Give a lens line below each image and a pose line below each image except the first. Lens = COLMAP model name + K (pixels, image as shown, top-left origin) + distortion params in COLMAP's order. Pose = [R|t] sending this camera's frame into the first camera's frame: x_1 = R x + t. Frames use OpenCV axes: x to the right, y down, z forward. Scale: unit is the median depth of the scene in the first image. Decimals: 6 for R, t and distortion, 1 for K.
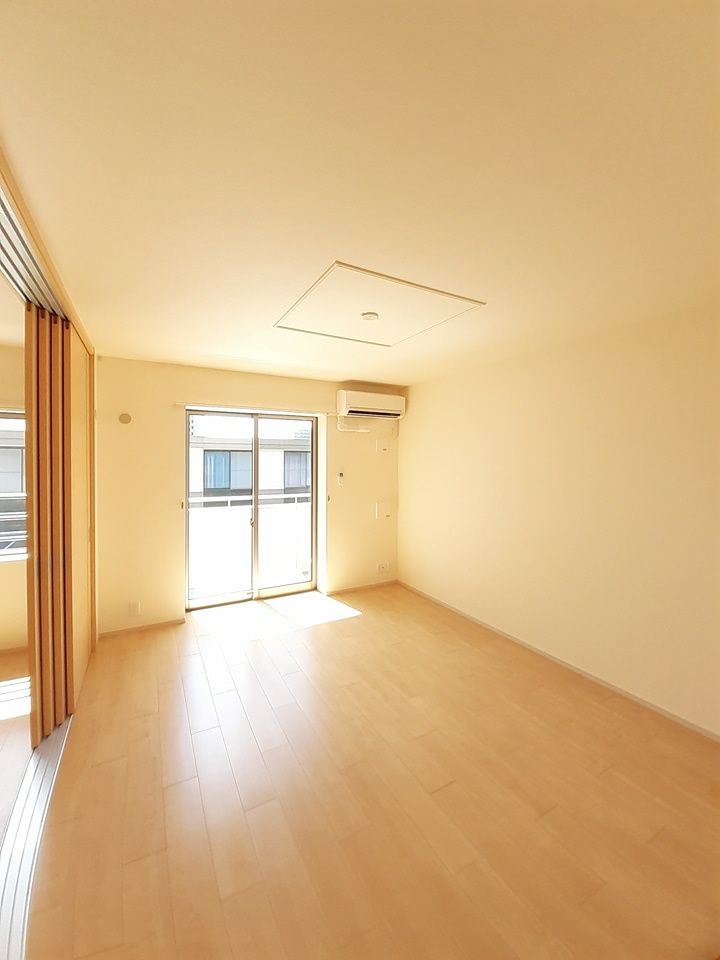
lens RADIAL K [[388.4, 0, 364.6], [0, 388.4, 476.2], [0, 0, 1]] dist [0.014375, -0.000263]
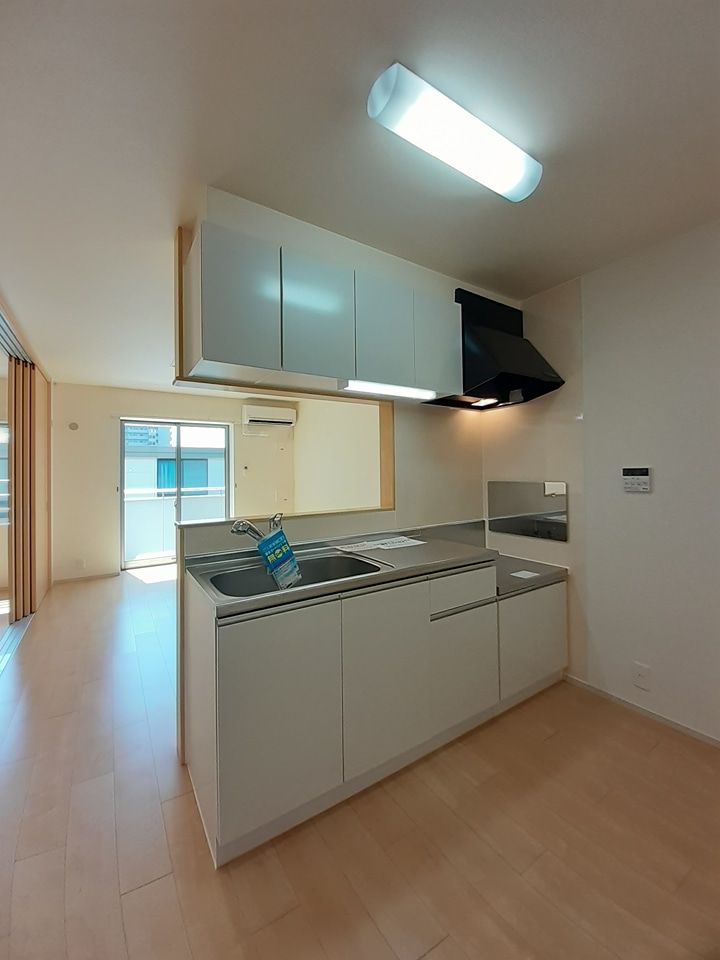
lens RADIAL K [[388.4, 0, 354.5], [0, 388.4, 475.8], [0, 0, 1]] dist [0.014375, -0.000263]
pose [[0.998552, -0.016821, 0.051100, 0.321455], [0.018454, 0.999328, -0.031655, 0.094741], [-0.050534, 0.032552, 0.998192, -0.451761]]
